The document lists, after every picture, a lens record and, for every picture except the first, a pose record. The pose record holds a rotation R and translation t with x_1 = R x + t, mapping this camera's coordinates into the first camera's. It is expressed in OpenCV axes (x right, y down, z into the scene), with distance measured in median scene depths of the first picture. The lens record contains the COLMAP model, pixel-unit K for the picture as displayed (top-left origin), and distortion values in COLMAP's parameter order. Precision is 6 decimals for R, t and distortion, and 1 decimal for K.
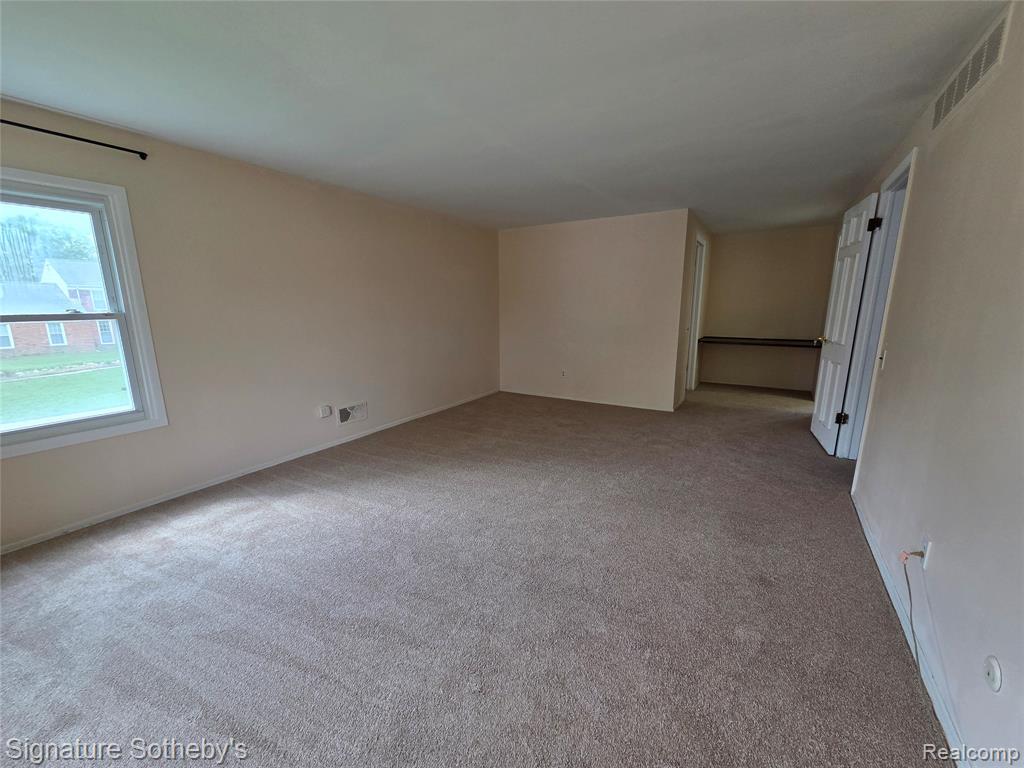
lens RADIAL K [[419.3, 0, 512.2], [0, 419.3, 398.8], [0, 0, 1]] dist [0.000042, -0.000237]
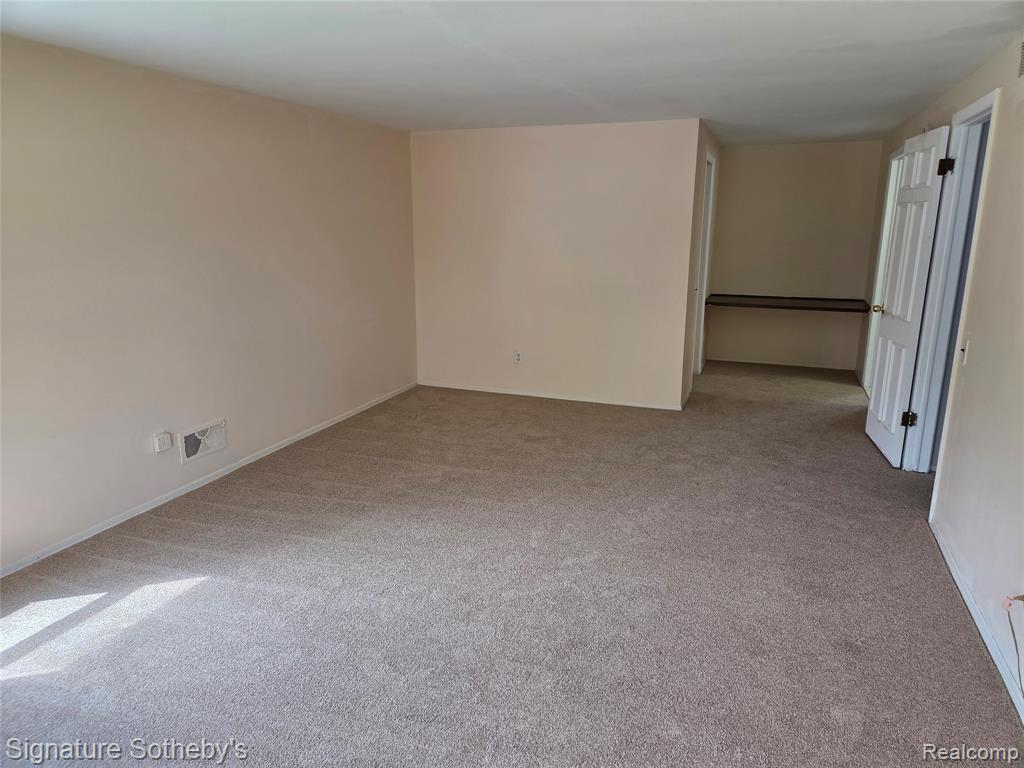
lens RADIAL K [[690.8, 0, 512.0], [0, 690.8, 384.0], [0, 0, 1]] dist [0.081564, -0.075903]
pose [[0.980500, -0.034837, 0.193406, -0.162912], [0.031124, 0.999269, 0.022203, -0.068065], [-0.194038, -0.015751, 0.980868, -0.107909]]
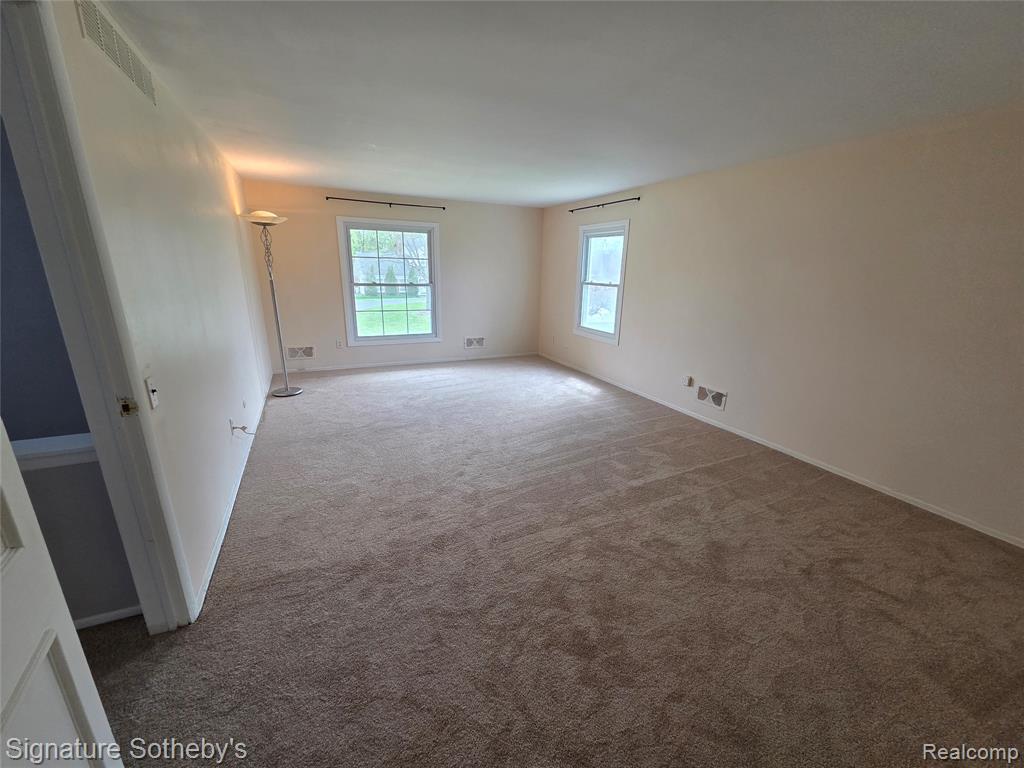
lens RADIAL K [[413.2, 0, 512.0], [0, 413.2, 384.0], [0, 0, 1]] dist [0.000224, -0.000043]
pose [[-0.531190, 0.234377, -0.814189, 0.808349], [-0.199997, 0.899132, 0.389310, -0.340892], [0.823309, 0.369633, -0.430736, 1.236309]]
